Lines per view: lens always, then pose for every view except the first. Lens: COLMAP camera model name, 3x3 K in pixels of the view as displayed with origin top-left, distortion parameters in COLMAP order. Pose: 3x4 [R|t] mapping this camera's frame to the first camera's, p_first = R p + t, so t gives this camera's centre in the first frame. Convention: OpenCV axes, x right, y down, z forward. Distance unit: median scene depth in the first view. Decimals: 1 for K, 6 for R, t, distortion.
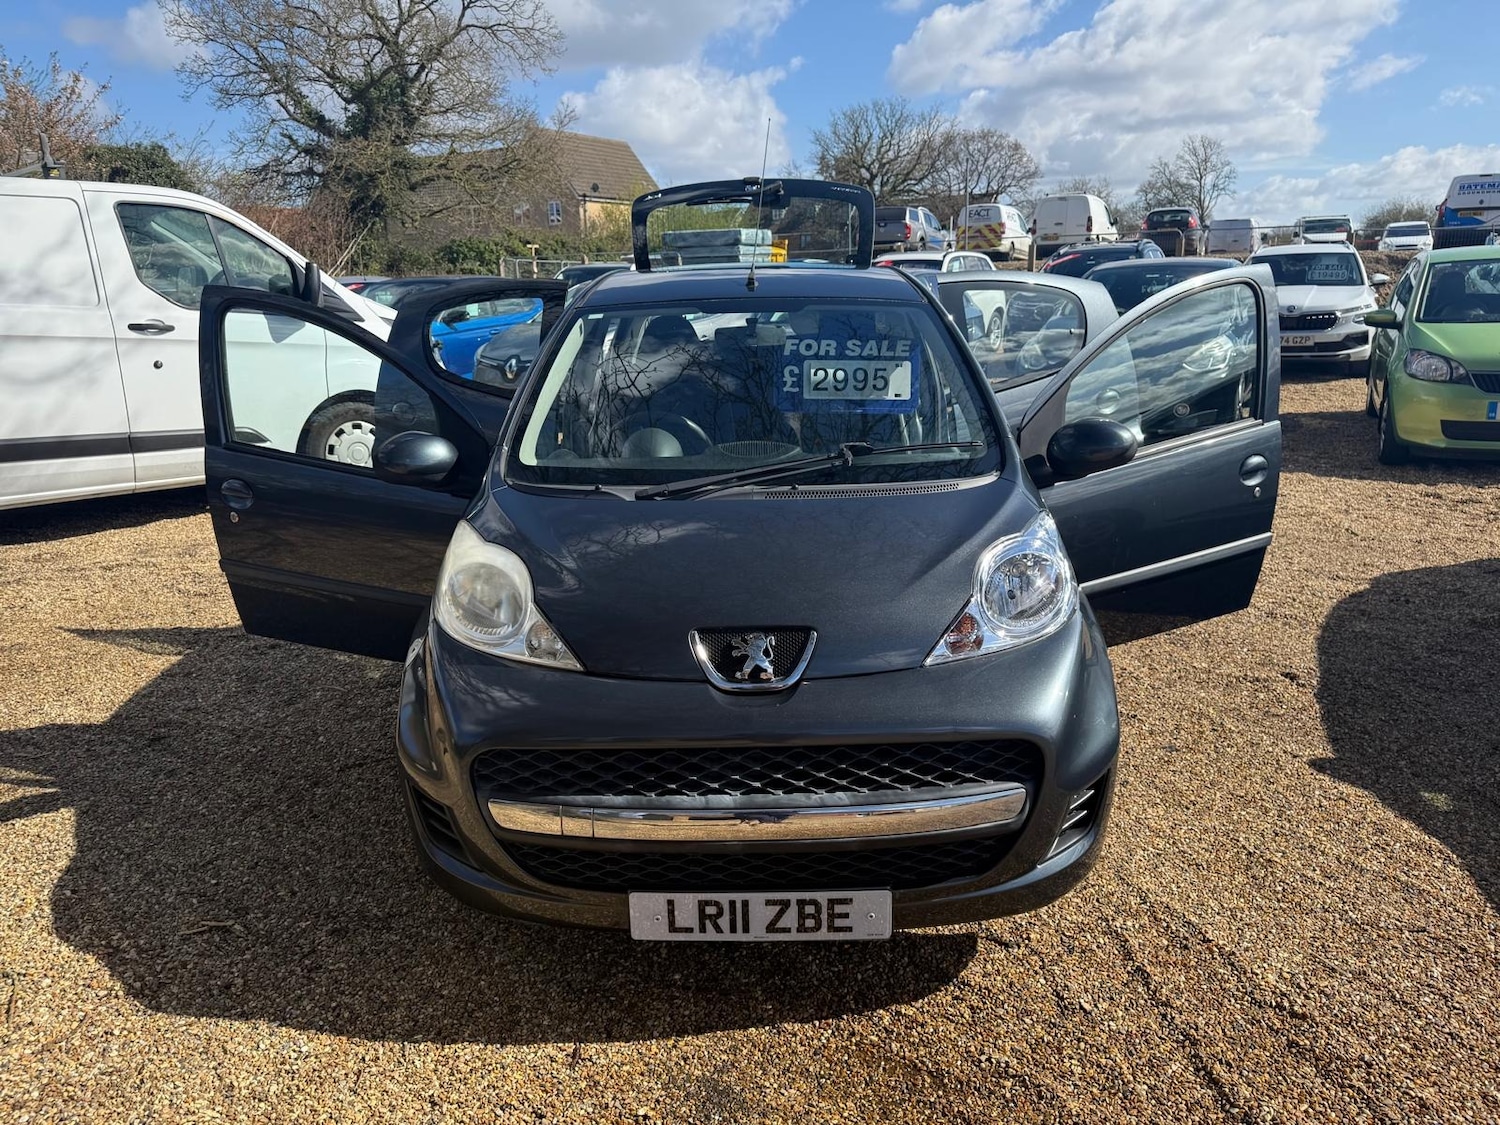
lens RADIAL K [[1062.4, 0, 745.4], [0, 1062.4, 566.5], [0, 0, 1]] dist [0.055240, -0.071496]
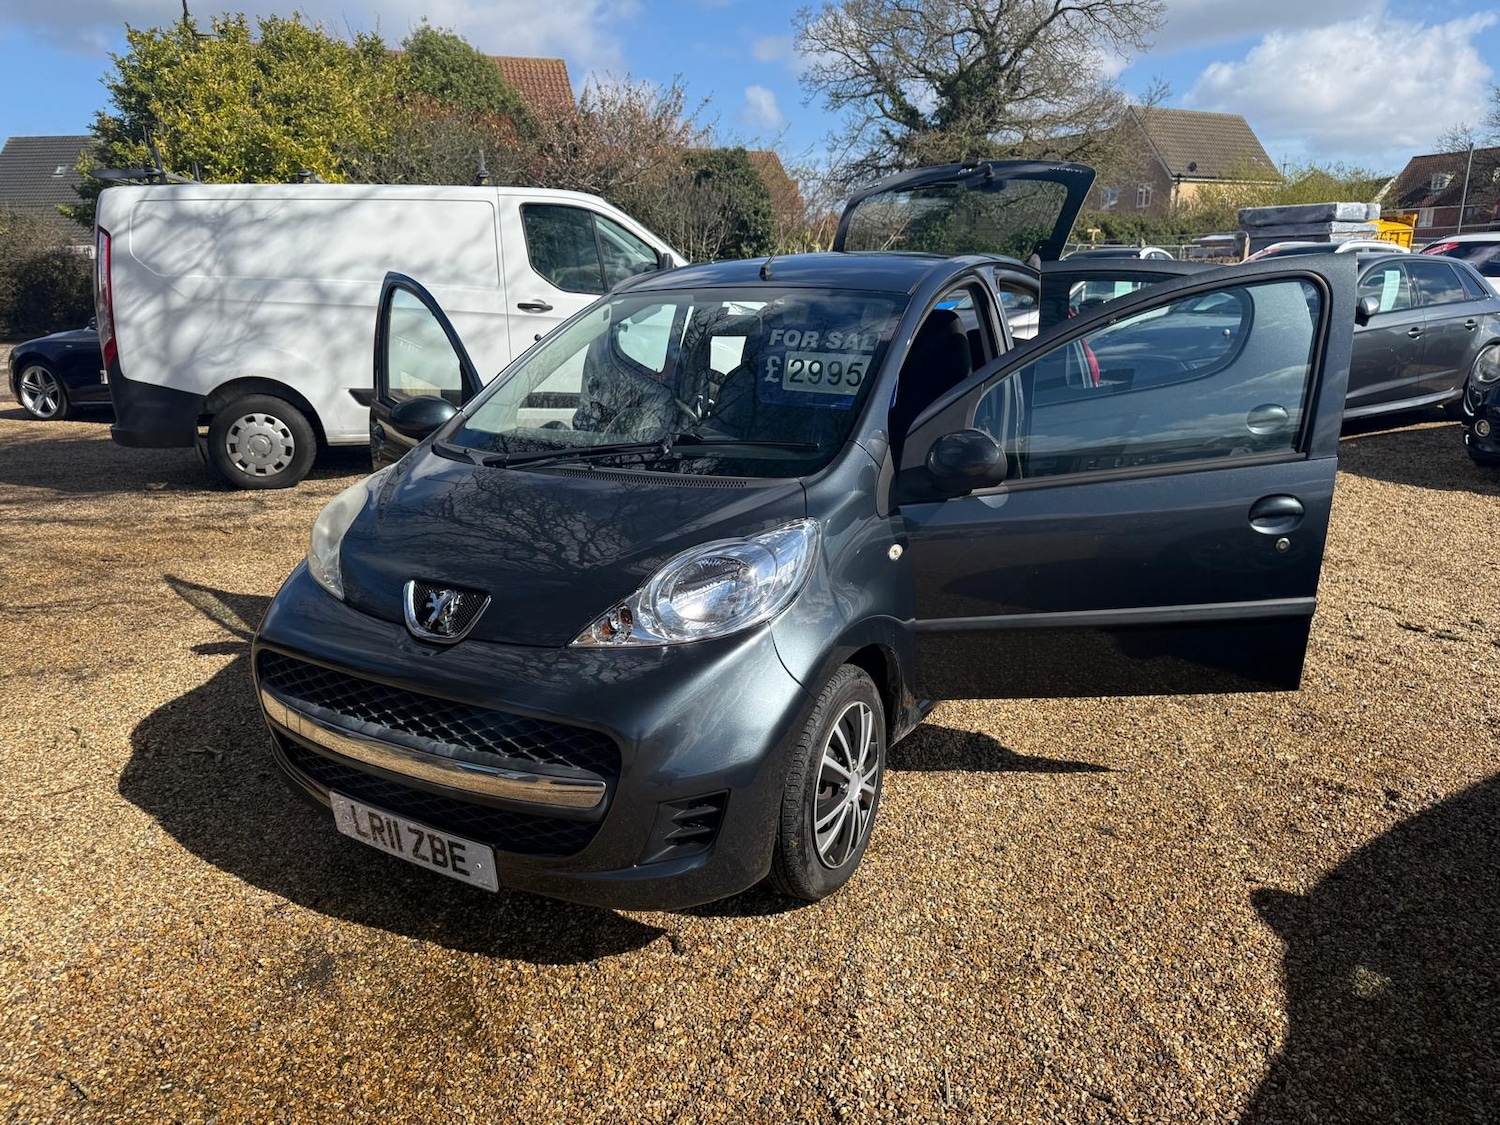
lens RADIAL K [[1070.6, 0, 748.4], [0, 1070.6, 560.7], [0, 0, 1]] dist [0.024862, -0.021042]
pose [[0.862827, 0.137604, -0.486410, 0.302701], [-0.134724, 0.990031, 0.041095, -0.020632], [0.487215, 0.030073, 0.872764, 0.066672]]
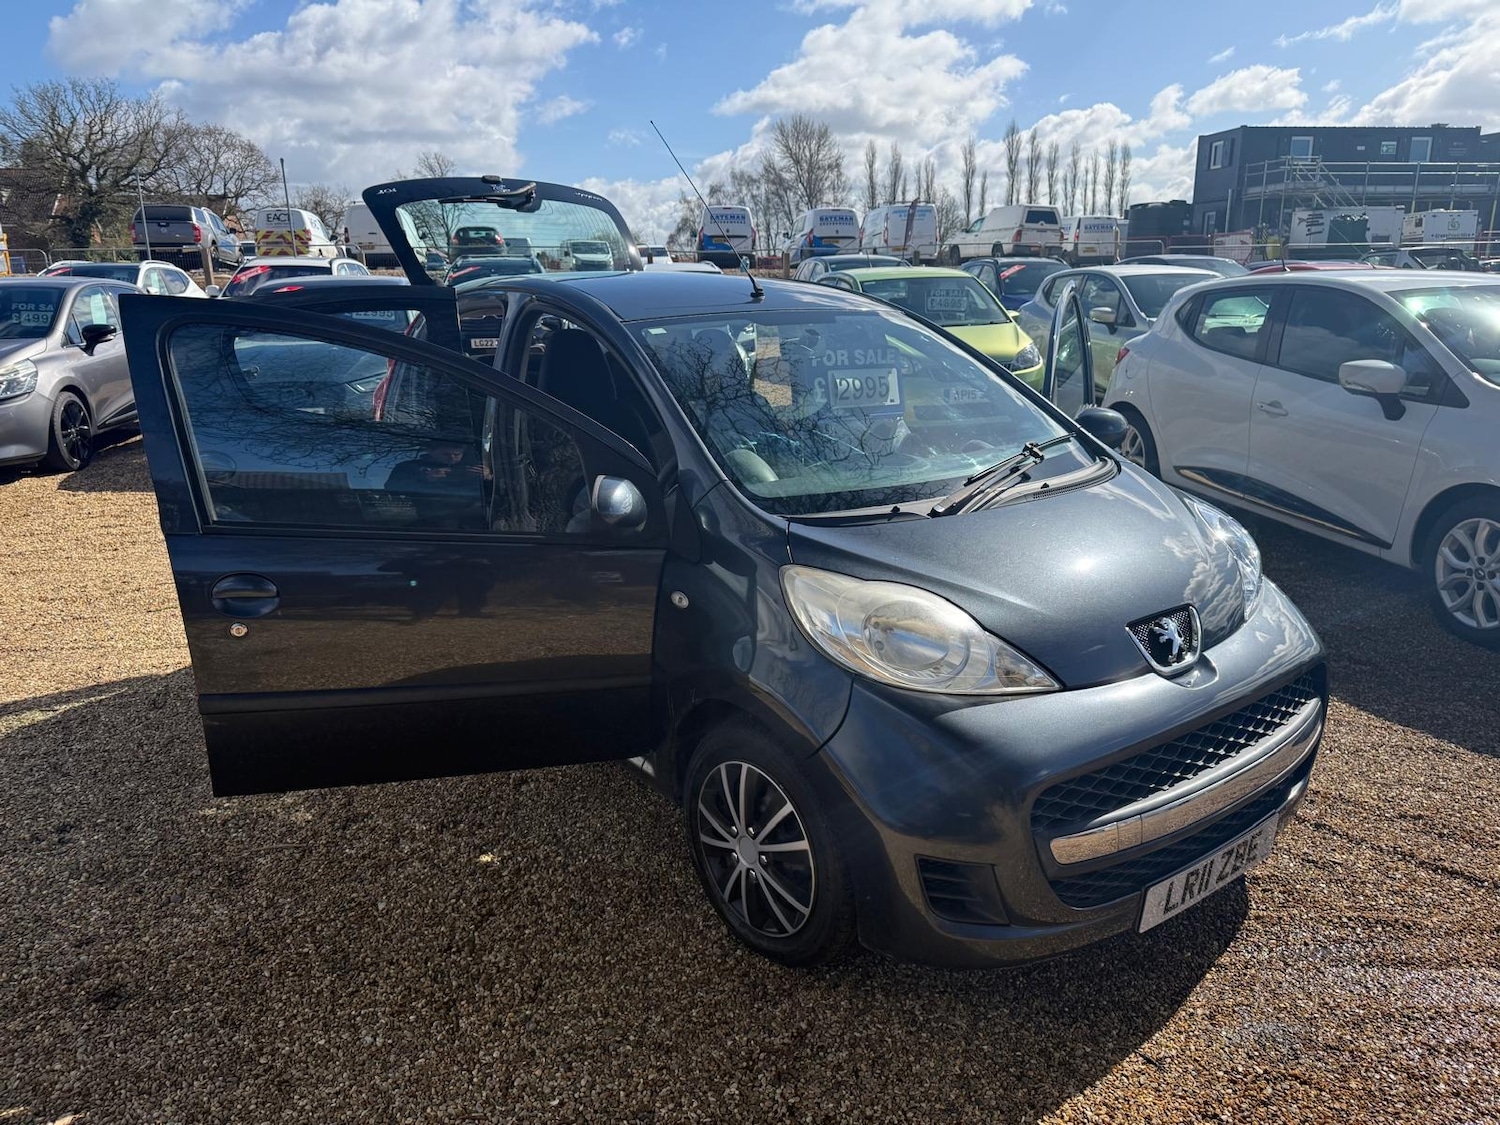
lens RADIAL K [[1070.6, 0, 748.4], [0, 1070.6, 560.7], [0, 0, 1]] dist [0.024862, -0.021042]
pose [[0.790682, -0.142780, 0.595345, -0.356085], [0.151845, 0.987776, 0.035229, -0.035920], [-0.593097, 0.062545, 0.802698, 0.137747]]
